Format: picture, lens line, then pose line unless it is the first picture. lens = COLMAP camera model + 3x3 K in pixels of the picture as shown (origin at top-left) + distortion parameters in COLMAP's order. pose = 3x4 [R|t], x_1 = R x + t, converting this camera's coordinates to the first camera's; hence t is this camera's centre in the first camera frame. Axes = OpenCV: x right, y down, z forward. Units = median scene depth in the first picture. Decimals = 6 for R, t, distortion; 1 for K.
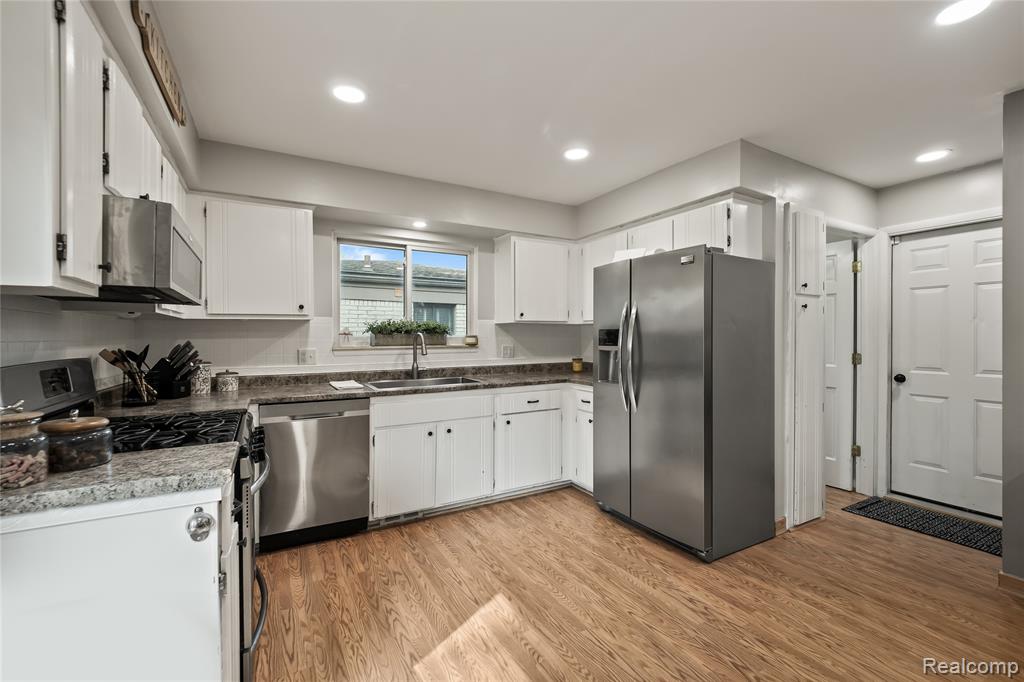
lens RADIAL K [[437.1, 0, 514.9], [0, 437.1, 334.1], [0, 0, 1]] dist [0.024764, -0.000202]
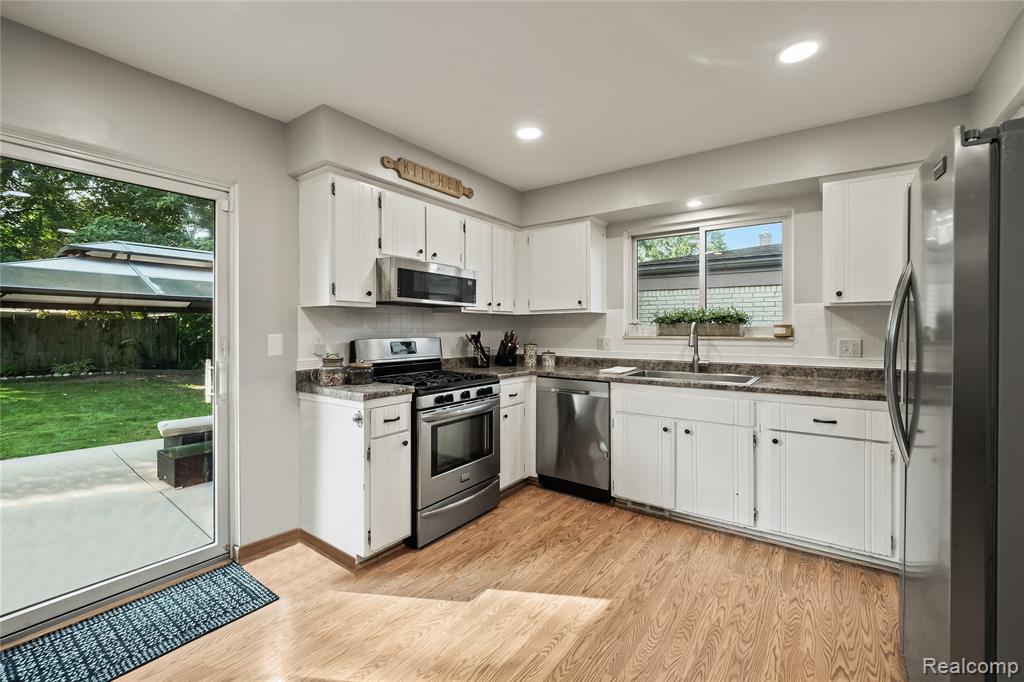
lens RADIAL K [[444.2, 0, 509.6], [0, 444.2, 324.5], [0, 0, 1]] dist [0.002524, -0.000640]
pose [[0.417098, -0.004589, -0.908850, 0.538218], [0.004699, 0.999985, -0.002893, 0.003184], [0.908850, -0.003065, 0.417113, 0.301168]]
